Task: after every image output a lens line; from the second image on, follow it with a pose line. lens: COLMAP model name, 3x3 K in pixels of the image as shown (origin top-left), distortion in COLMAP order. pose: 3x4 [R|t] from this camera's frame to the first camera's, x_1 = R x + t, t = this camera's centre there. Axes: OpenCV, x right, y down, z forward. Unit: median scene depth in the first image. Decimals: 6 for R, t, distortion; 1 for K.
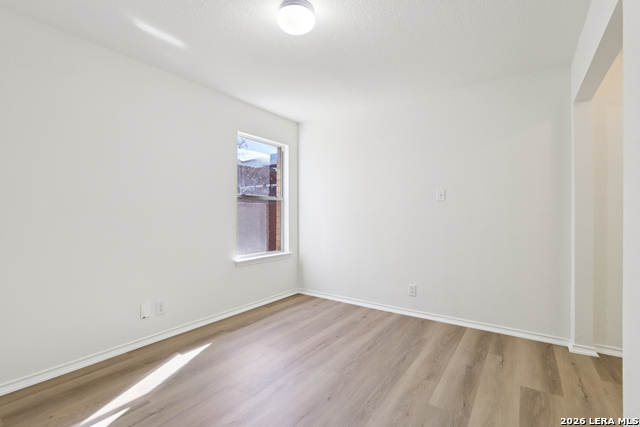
lens RADIAL K [[294.0, 0, 322.4], [0, 294.0, 212.6], [0, 0, 1]] dist [-0.016502, 0.002609]
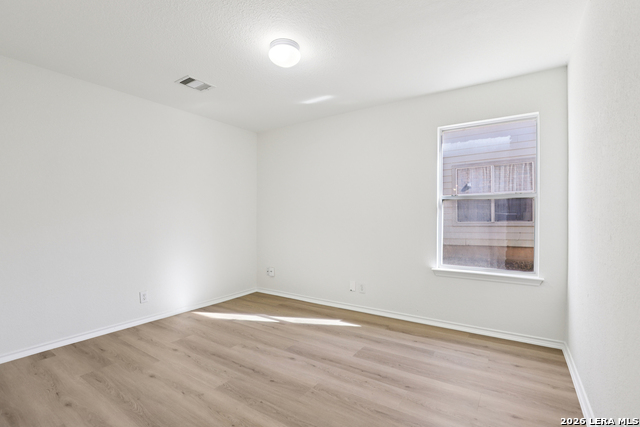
lens RADIAL K [[294.0, 0, 322.4], [0, 294.0, 217.1], [0, 0, 1]] dist [-0.016502, 0.002609]
pose [[0.012857, -0.003835, -0.999910, 0.759410], [0.009366, 0.999949, -0.003715, 0.005713], [0.999873, -0.009317, 0.012892, 0.776291]]
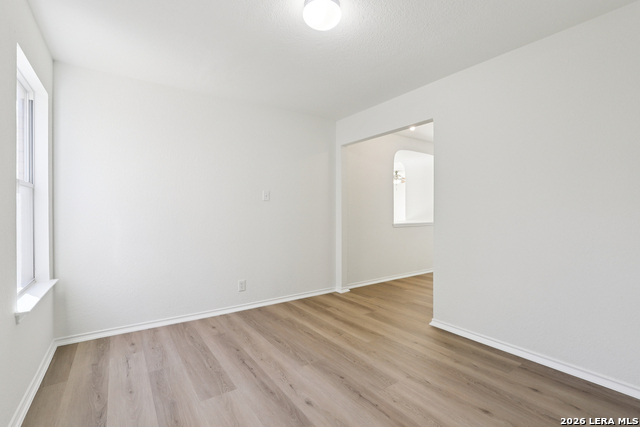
lens RADIAL K [[294.0, 0, 324.2], [0, 294.0, 212.9], [0, 0, 1]] dist [-0.016502, 0.002609]
pose [[0.341366, -0.007561, 0.939900, -0.684115], [0.000897, 0.999970, 0.007718, -0.000714], [-0.939930, -0.001791, 0.341362, 0.447411]]
